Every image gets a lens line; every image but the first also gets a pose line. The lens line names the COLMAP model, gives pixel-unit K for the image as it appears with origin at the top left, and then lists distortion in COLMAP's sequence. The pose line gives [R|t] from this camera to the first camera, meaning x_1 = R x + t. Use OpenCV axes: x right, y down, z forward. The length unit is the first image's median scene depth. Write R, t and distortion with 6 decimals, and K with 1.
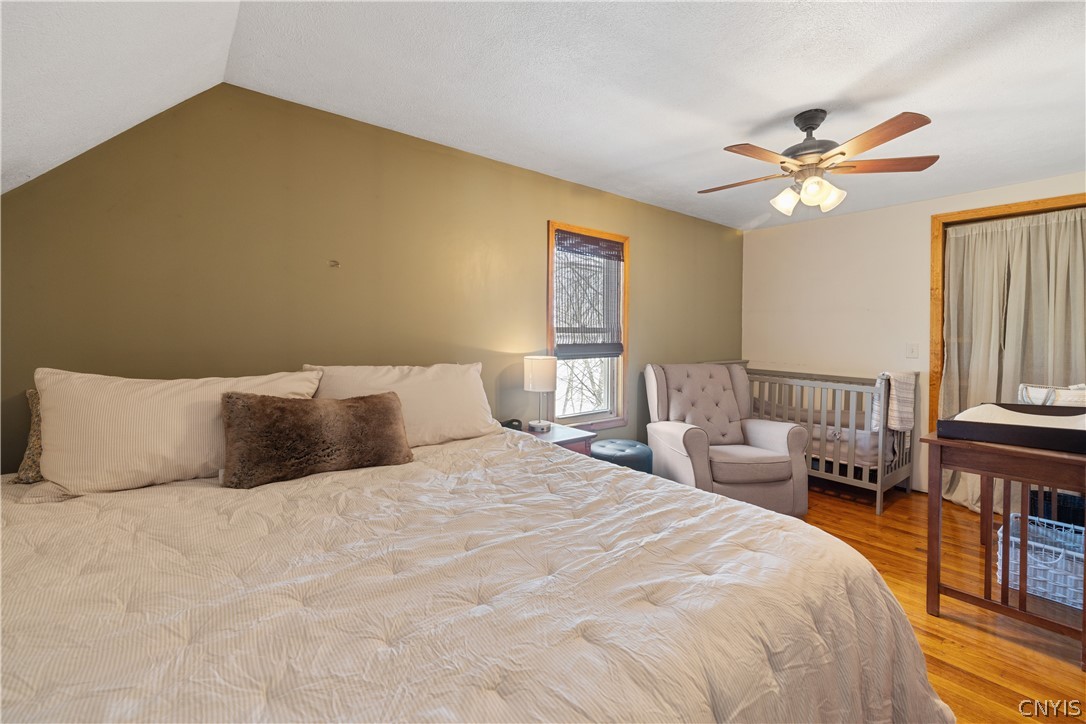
lens RADIAL K [[453.7, 0, 534.8], [0, 453.7, 344.6], [0, 0, 1]] dist [-0.001105, -0.000050]
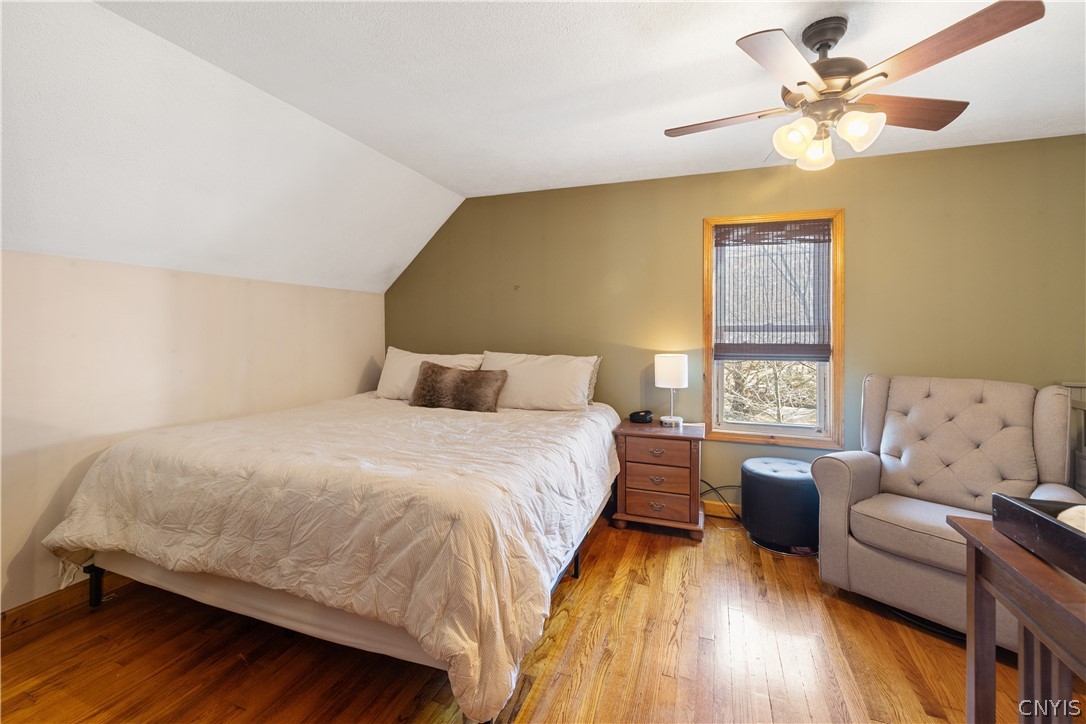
lens RADIAL K [[470.8, 0, 543.5], [0, 470.8, 319.3], [0, 0, 1]] dist [0.001155, 0.000235]
pose [[0.537587, -0.024433, -0.842854, 0.769933], [-0.020599, 0.998901, -0.042095, -0.002964], [0.842957, 0.039992, 0.536493, 0.168954]]
